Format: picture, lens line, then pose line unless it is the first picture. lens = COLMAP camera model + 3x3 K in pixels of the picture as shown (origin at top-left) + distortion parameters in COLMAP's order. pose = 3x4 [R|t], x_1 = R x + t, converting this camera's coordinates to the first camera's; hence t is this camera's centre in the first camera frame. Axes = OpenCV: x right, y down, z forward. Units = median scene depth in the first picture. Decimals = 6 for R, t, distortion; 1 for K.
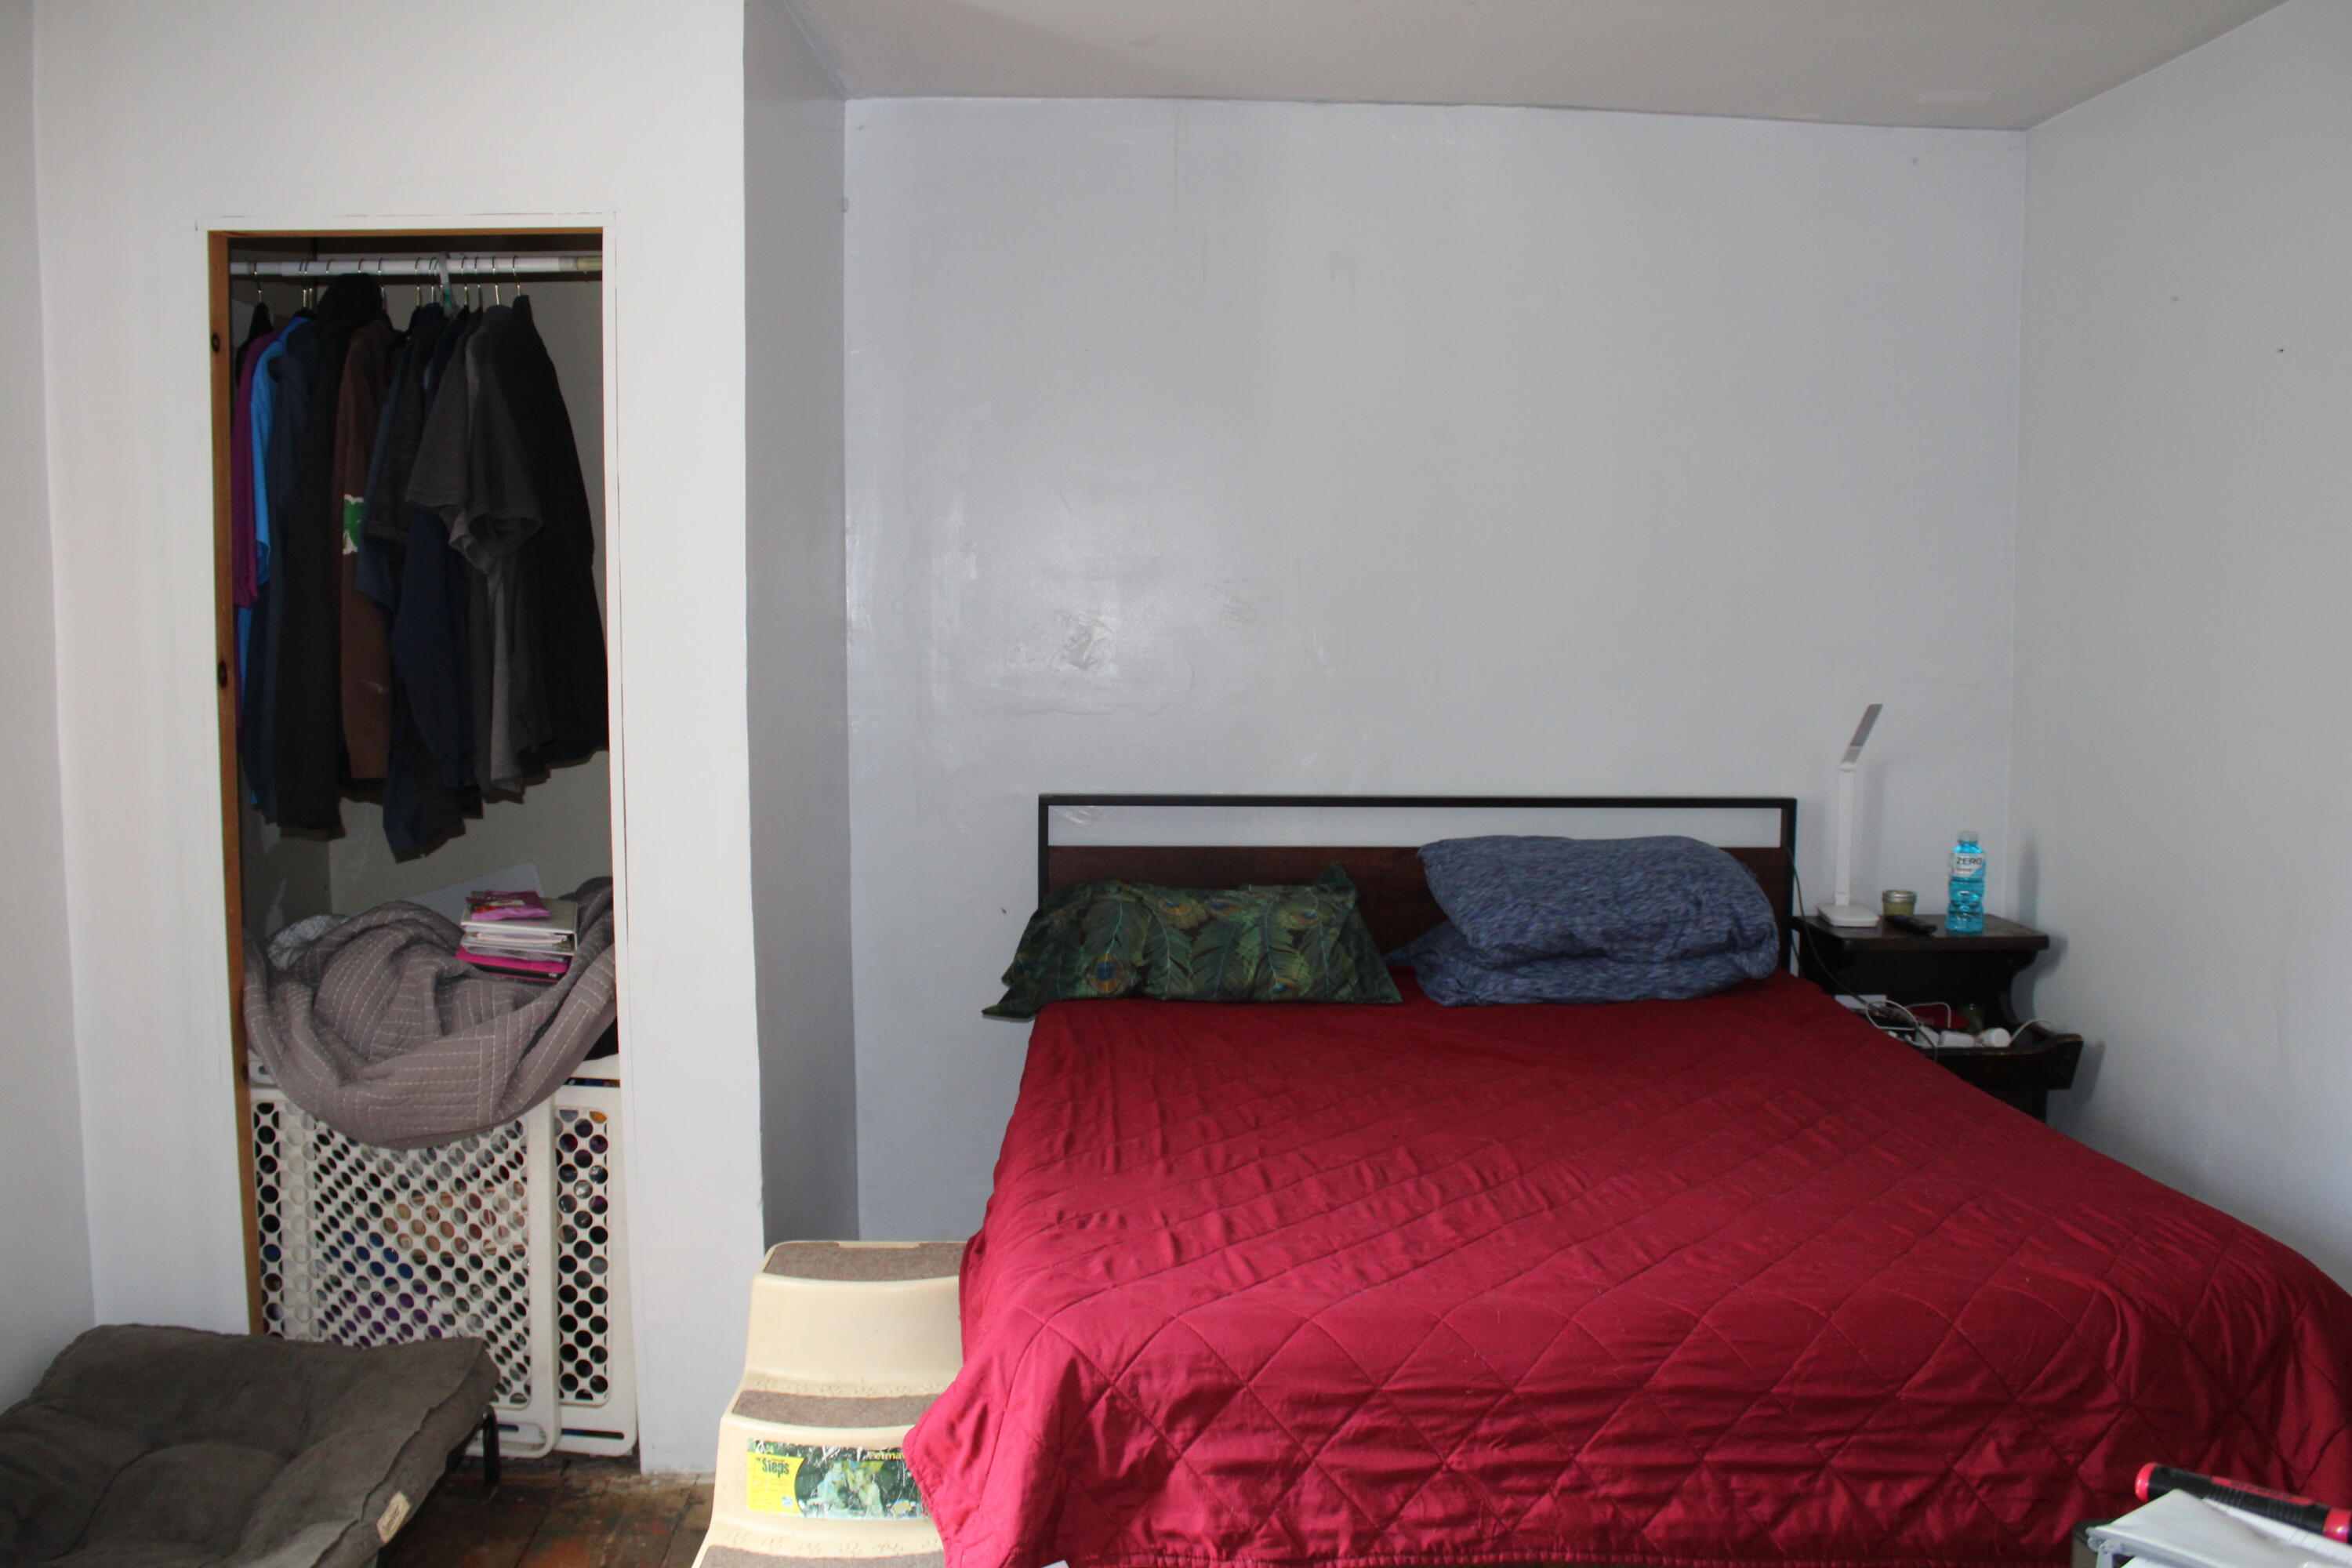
lens RADIAL K [[2050.4, 0, 1176.0], [0, 2050.4, 784.0], [0, 0, 1]] dist [-0.164310, 0.155108]
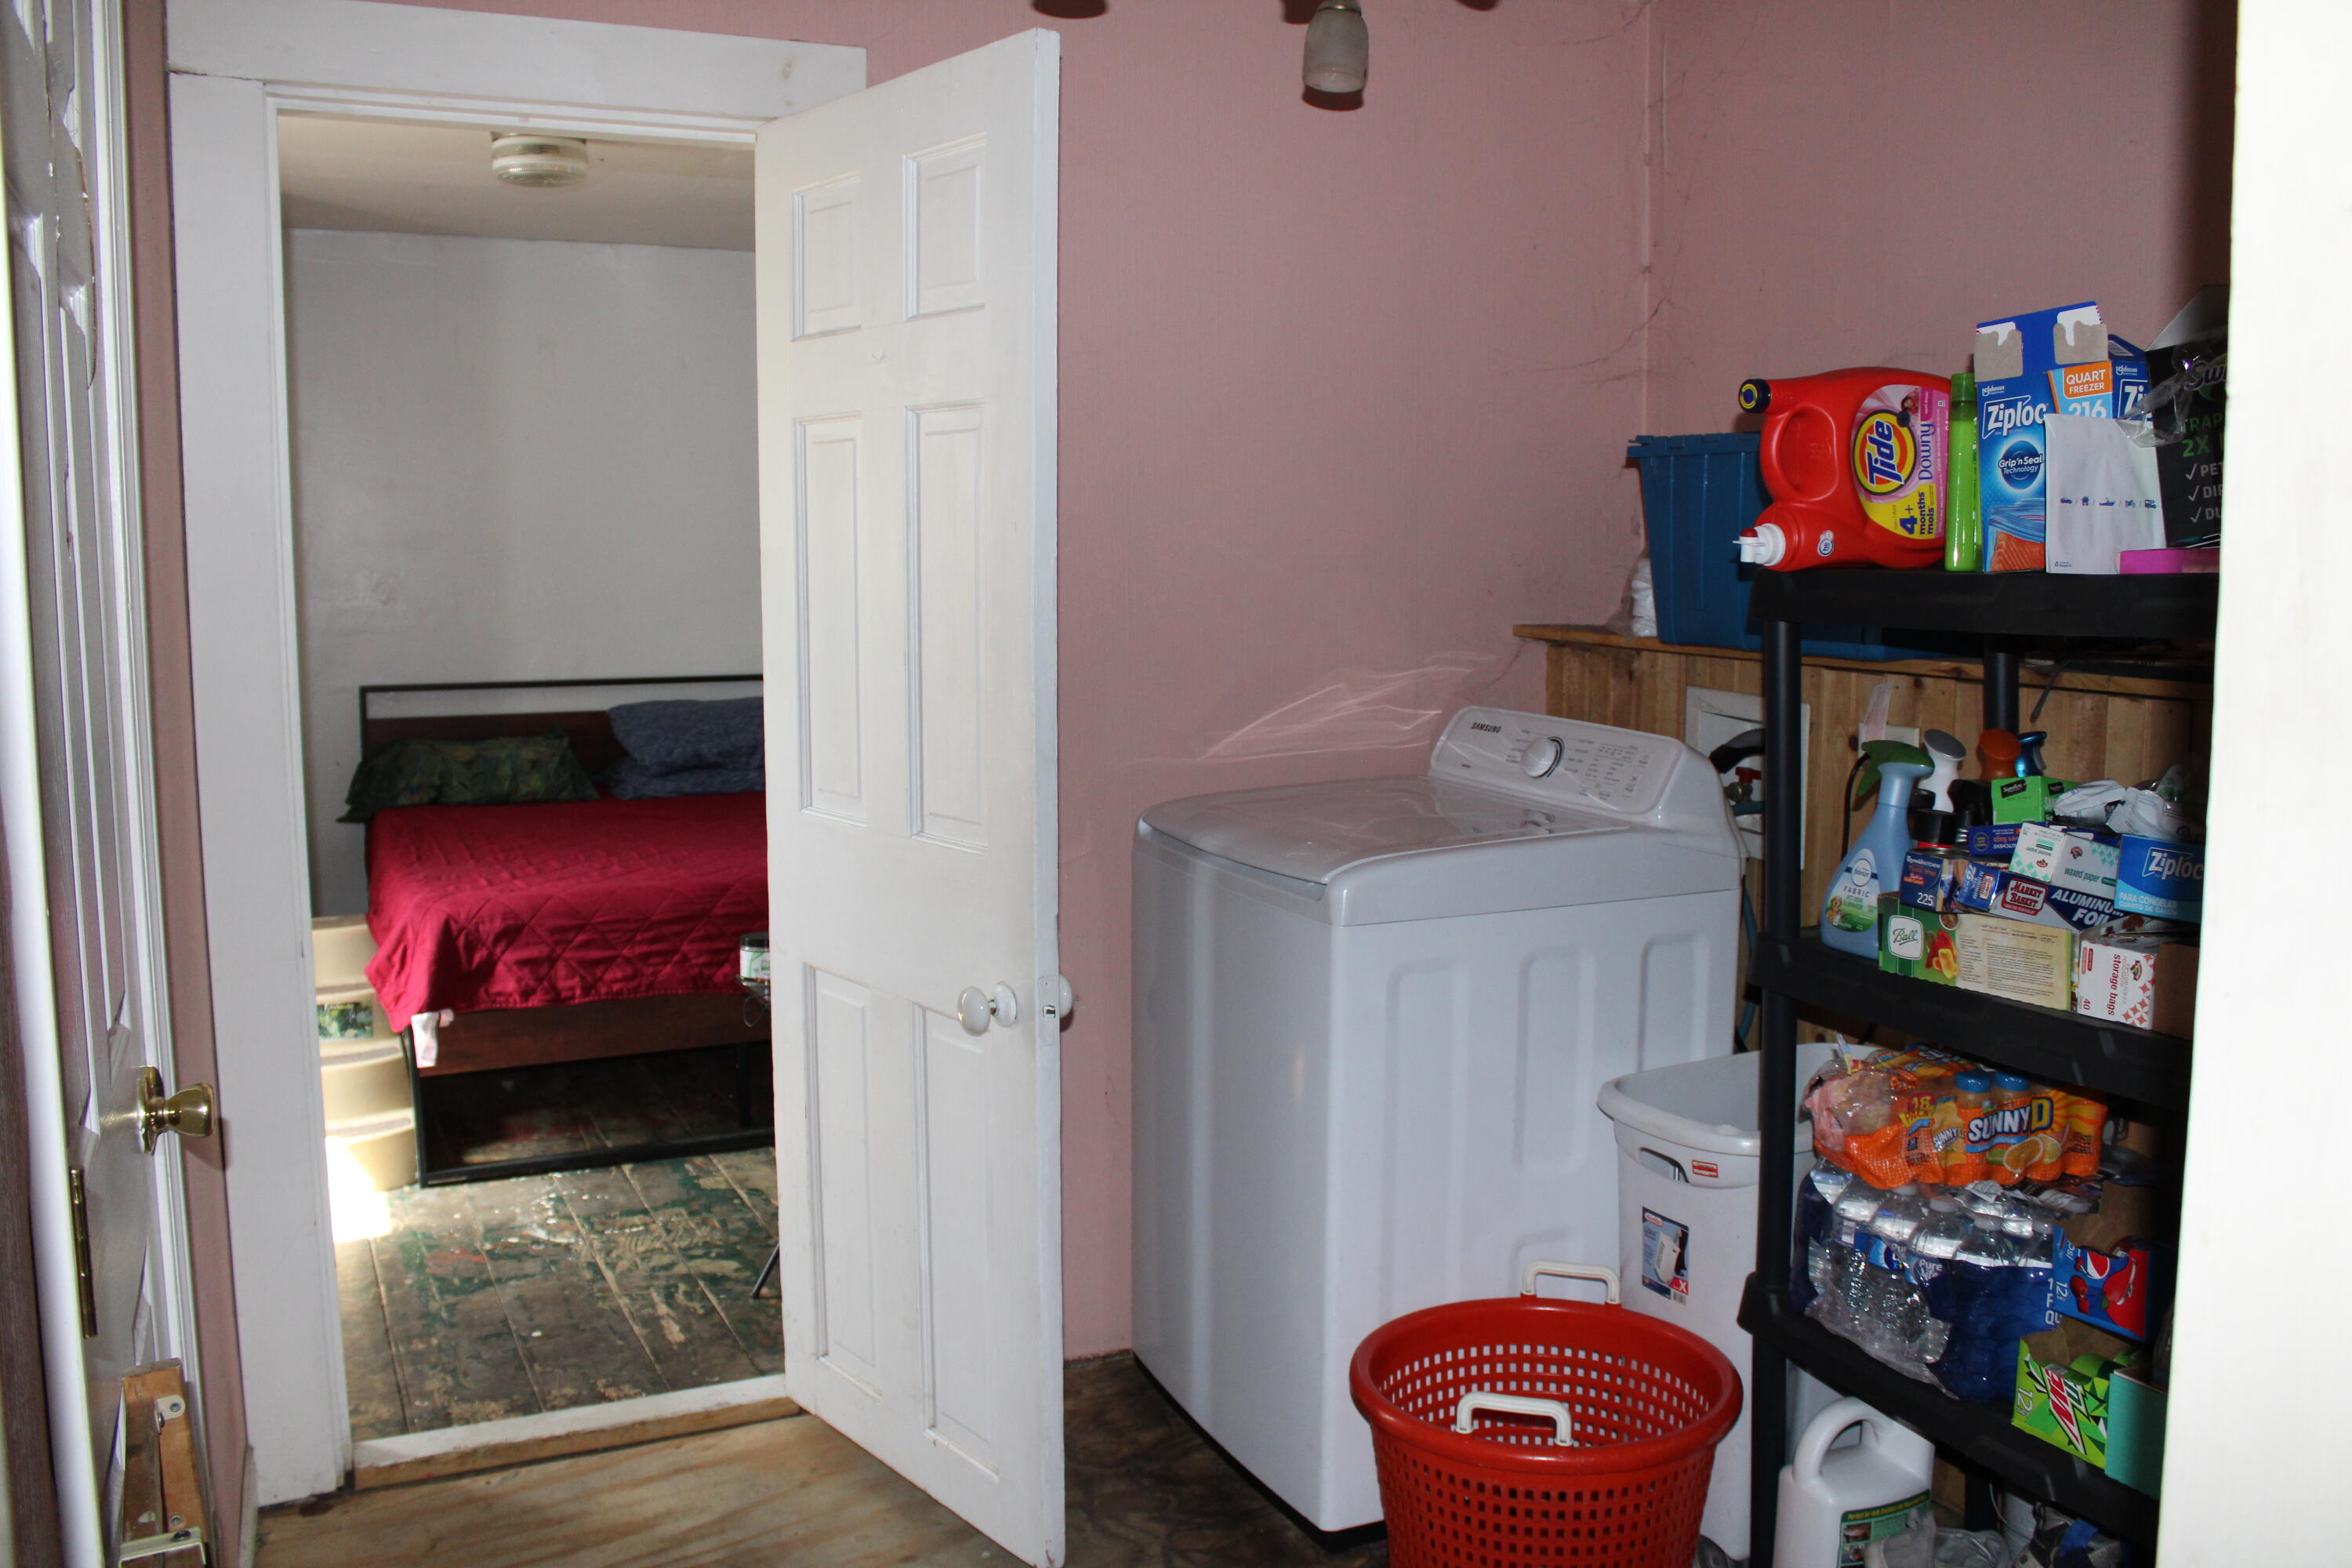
lens RADIAL K [[2050.4, 0, 1176.0], [0, 2050.4, 784.0], [0, 0, 1]] dist [-0.164310, 0.155108]
pose [[0.927864, -0.048232, 0.369786, -0.098880], [0.035787, 0.998541, 0.040448, 0.068475], [-0.371197, -0.024297, 0.928236, -1.101062]]
